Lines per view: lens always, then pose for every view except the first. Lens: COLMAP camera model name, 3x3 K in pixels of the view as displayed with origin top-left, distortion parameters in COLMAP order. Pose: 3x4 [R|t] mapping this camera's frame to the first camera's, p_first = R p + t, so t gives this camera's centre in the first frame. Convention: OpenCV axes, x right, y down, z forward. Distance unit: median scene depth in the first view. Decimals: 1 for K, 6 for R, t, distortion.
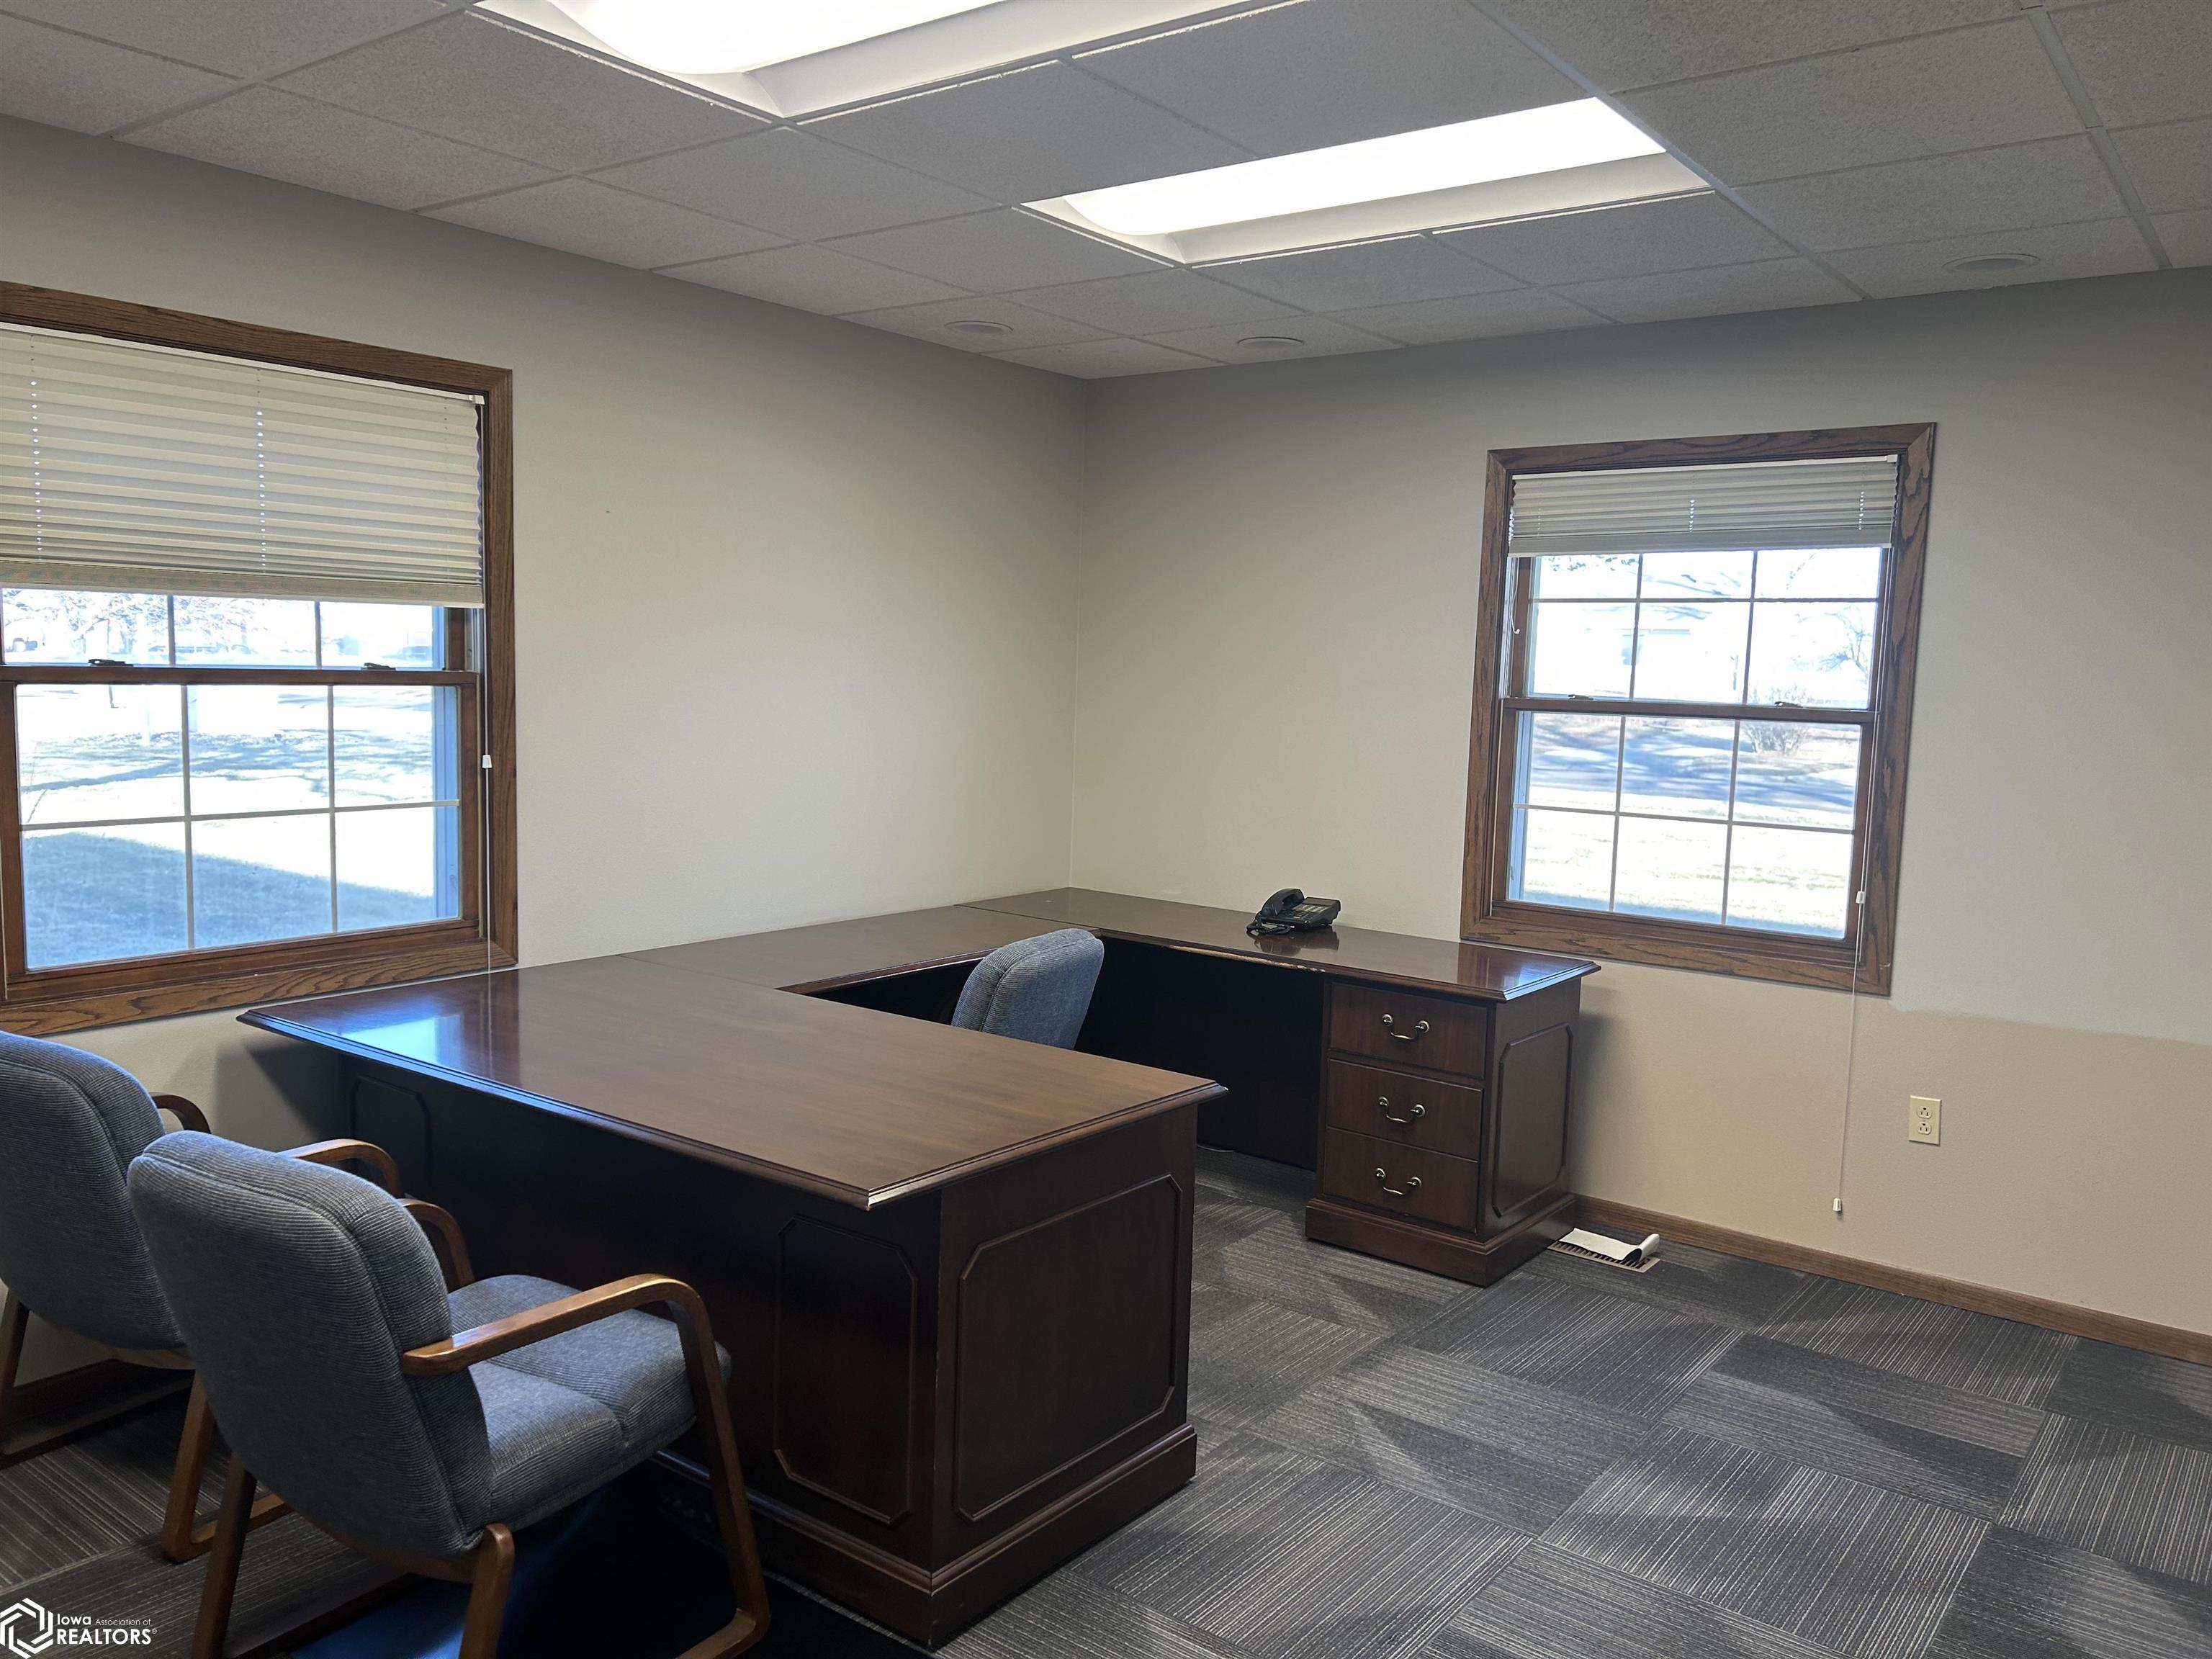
lens RADIAL K [[1657.4, 0, 1091.1], [0, 1657.4, 819.3], [0, 0, 1]] dist [0.056400, -0.058986]
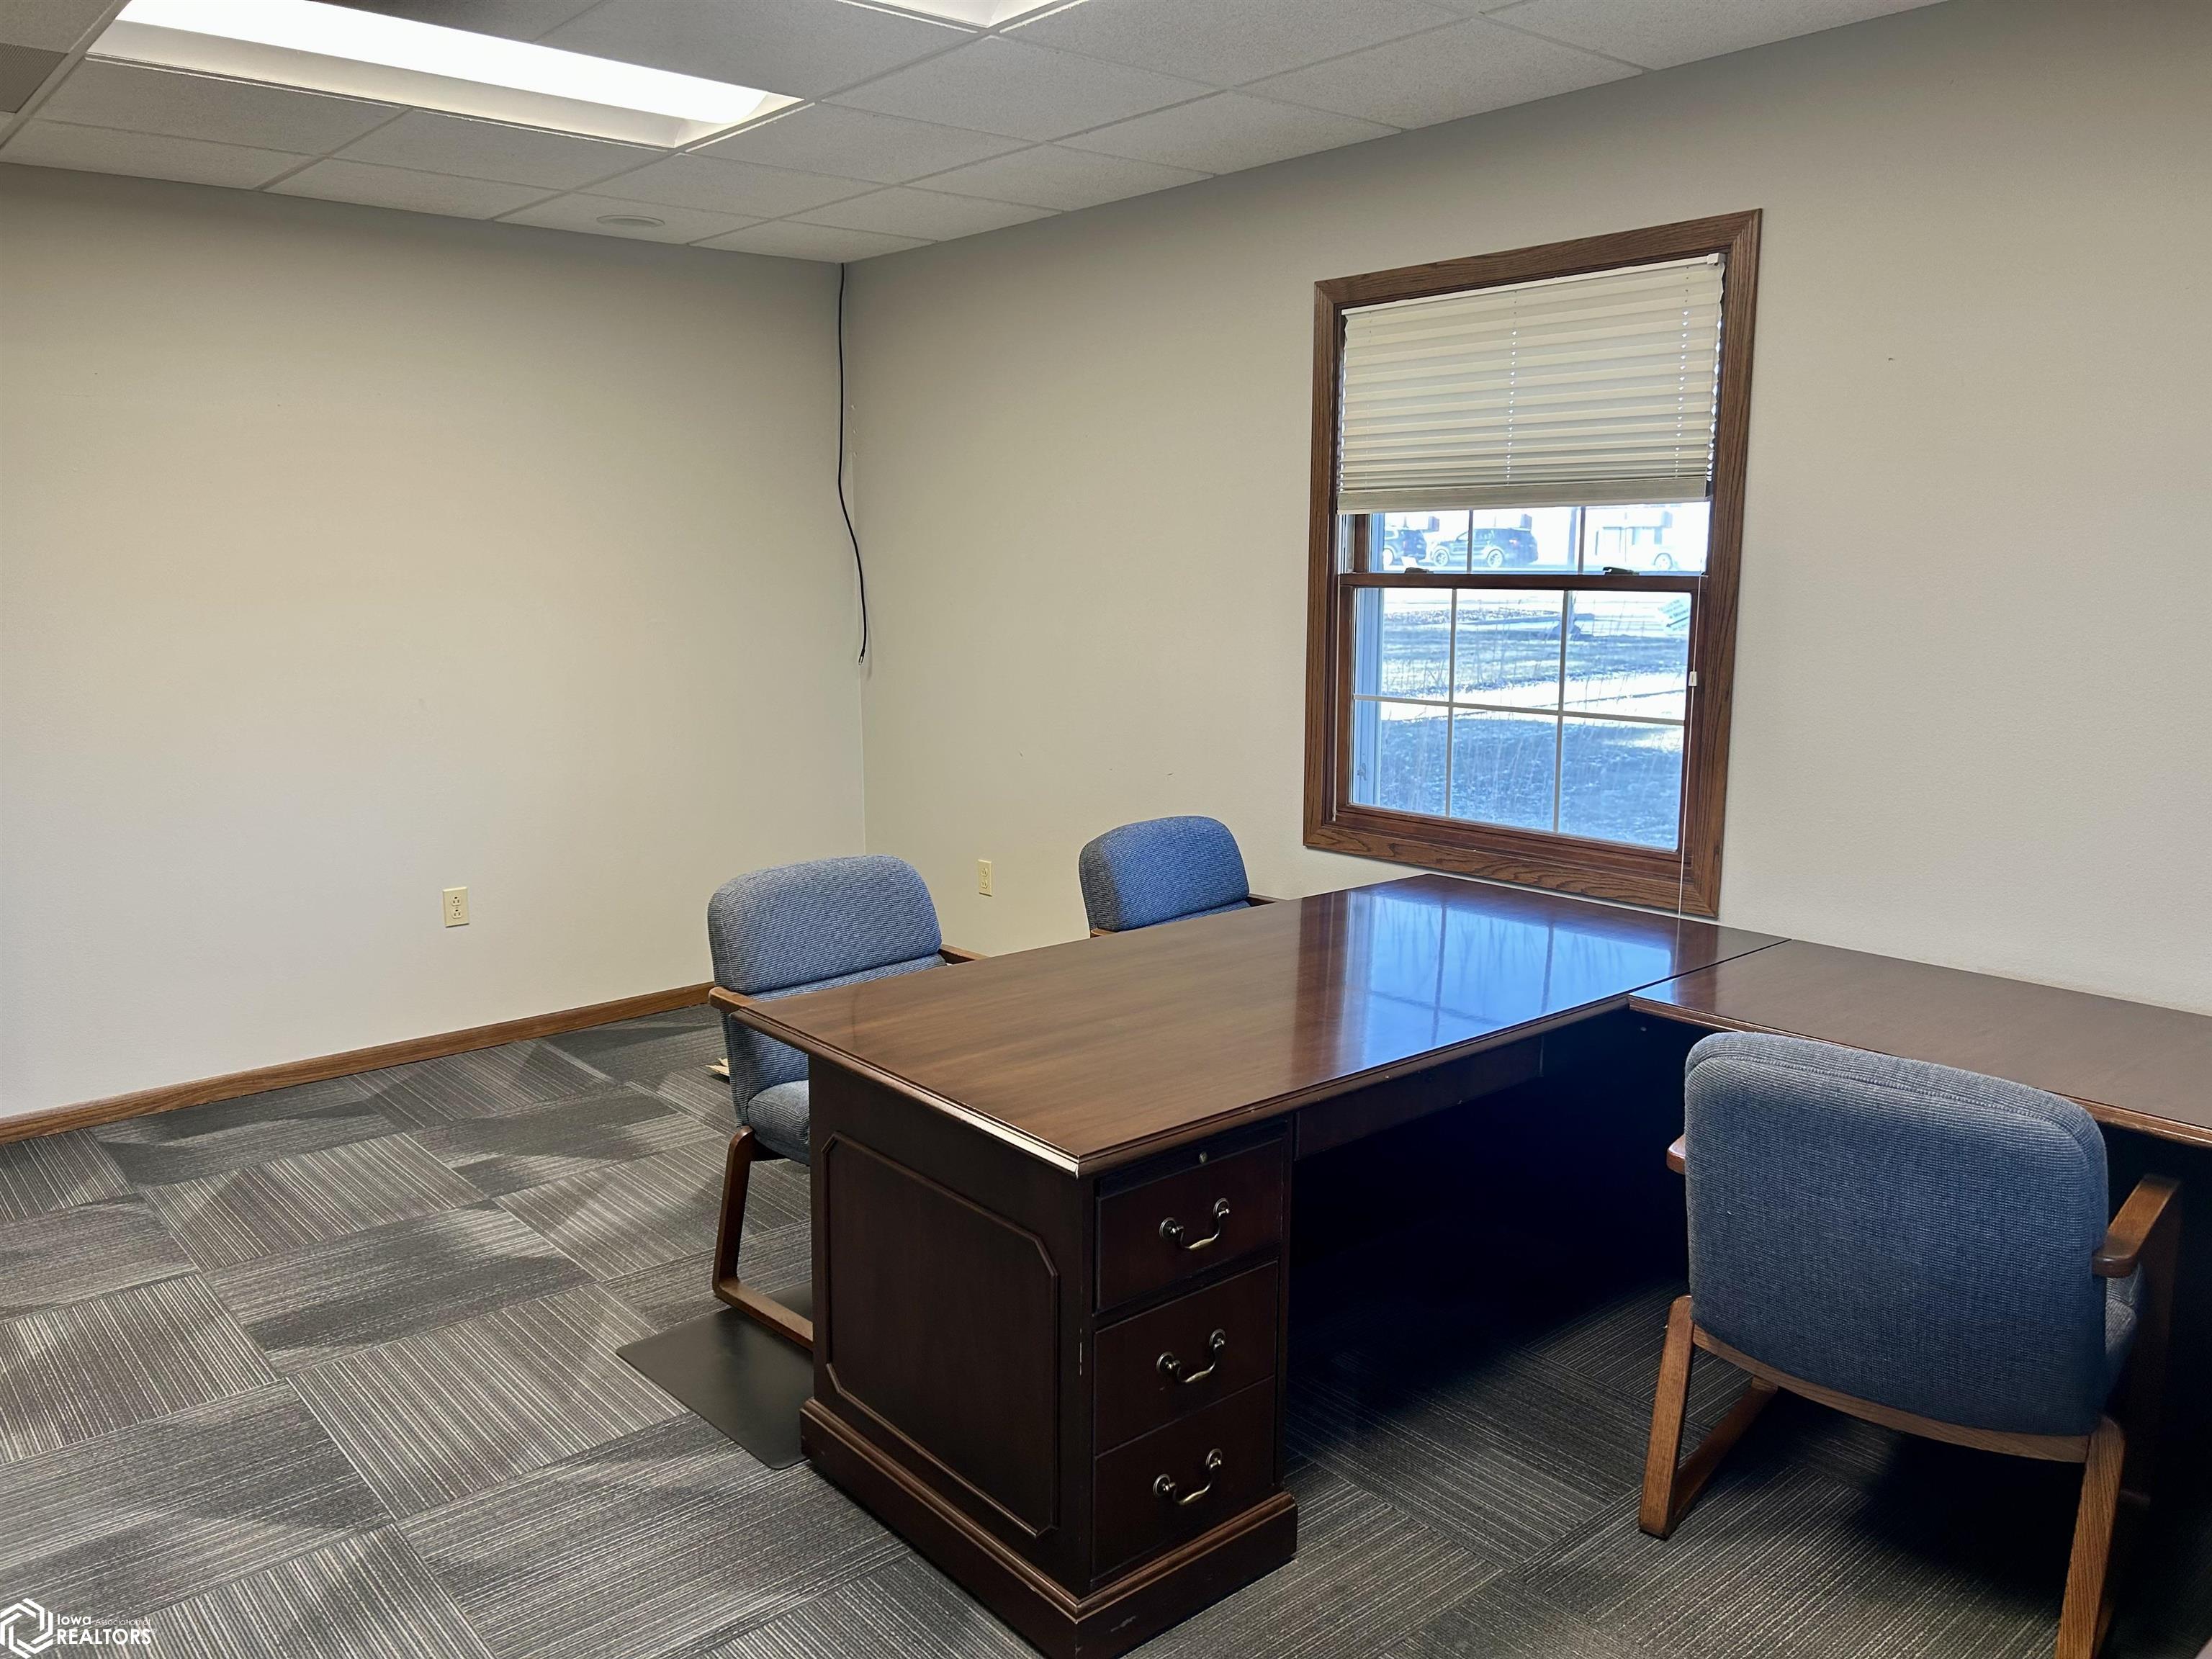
lens RADIAL K [[1657.4, 0, 1104.7], [0, 1657.4, 832.2], [0, 0, 1]] dist [0.056400, -0.058986]
pose [[-0.201506, 0.141495, -0.969213, 0.605812], [-0.097543, 0.981693, 0.163597, -0.074299], [0.974618, 0.127506, -0.184015, 0.934116]]
